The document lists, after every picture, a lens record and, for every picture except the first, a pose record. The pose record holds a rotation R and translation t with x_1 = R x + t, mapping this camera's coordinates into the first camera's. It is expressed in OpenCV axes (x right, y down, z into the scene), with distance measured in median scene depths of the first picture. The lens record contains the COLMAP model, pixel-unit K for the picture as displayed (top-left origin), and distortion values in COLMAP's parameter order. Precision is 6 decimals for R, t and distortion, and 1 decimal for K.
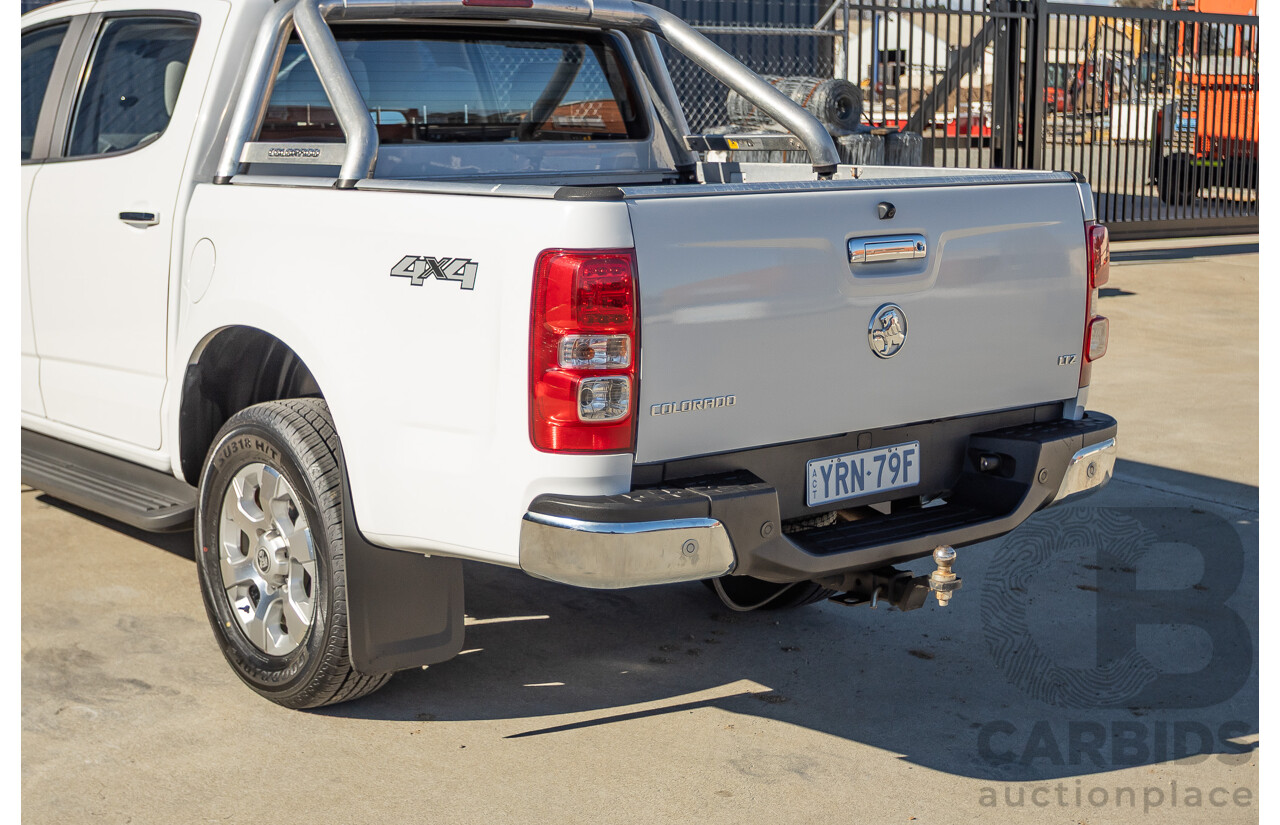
lens RADIAL K [[2046.2, 0, 647.3], [0, 2046.2, 417.4], [0, 0, 1]] dist [0.008126, 0.000000]
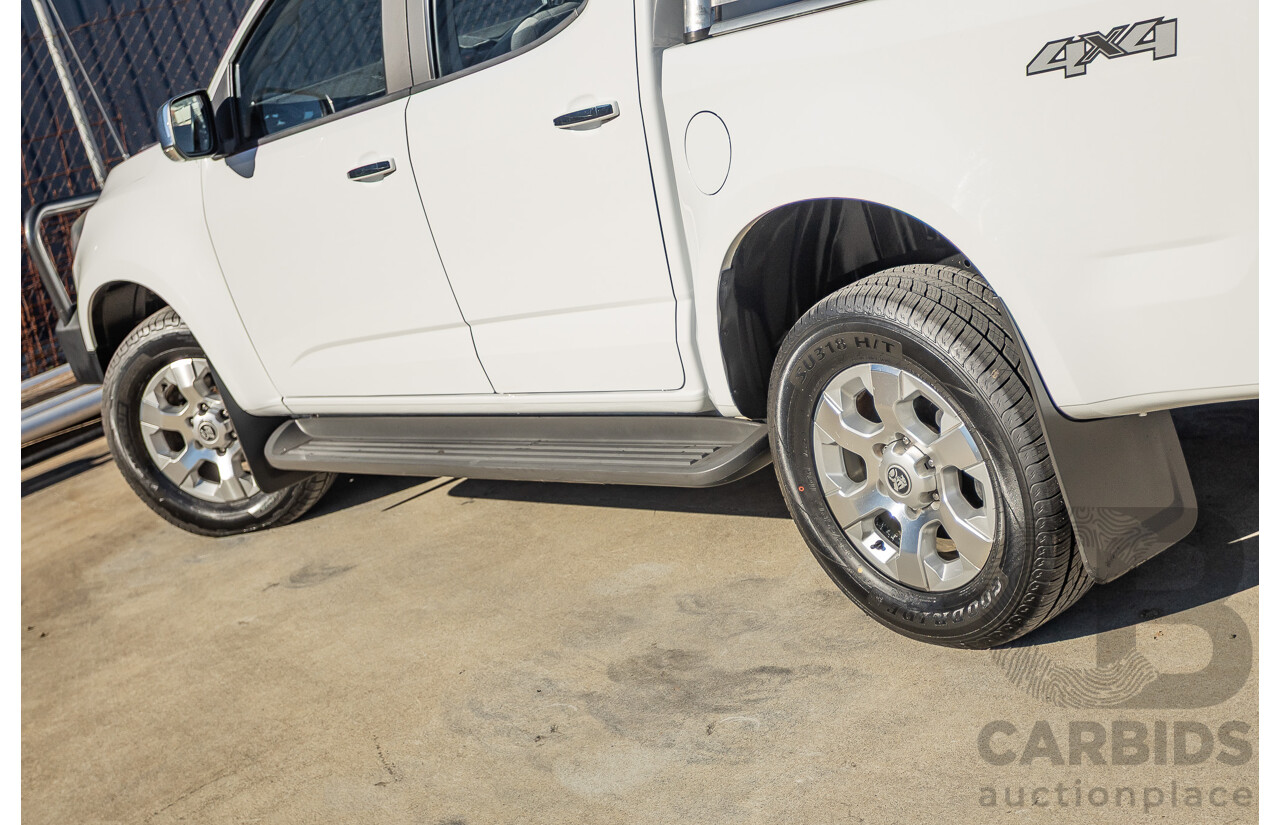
lens RADIAL K [[2195.2, 0, 640.3], [0, 2195.2, 412.3], [0, 0, 1]] dist [-0.019996, 0.000000]
pose [[0.958955, -0.276319, -0.063665, -0.233101], [0.279912, 0.958346, 0.056761, -0.033495], [0.045329, -0.072252, 0.996356, 0.156821]]
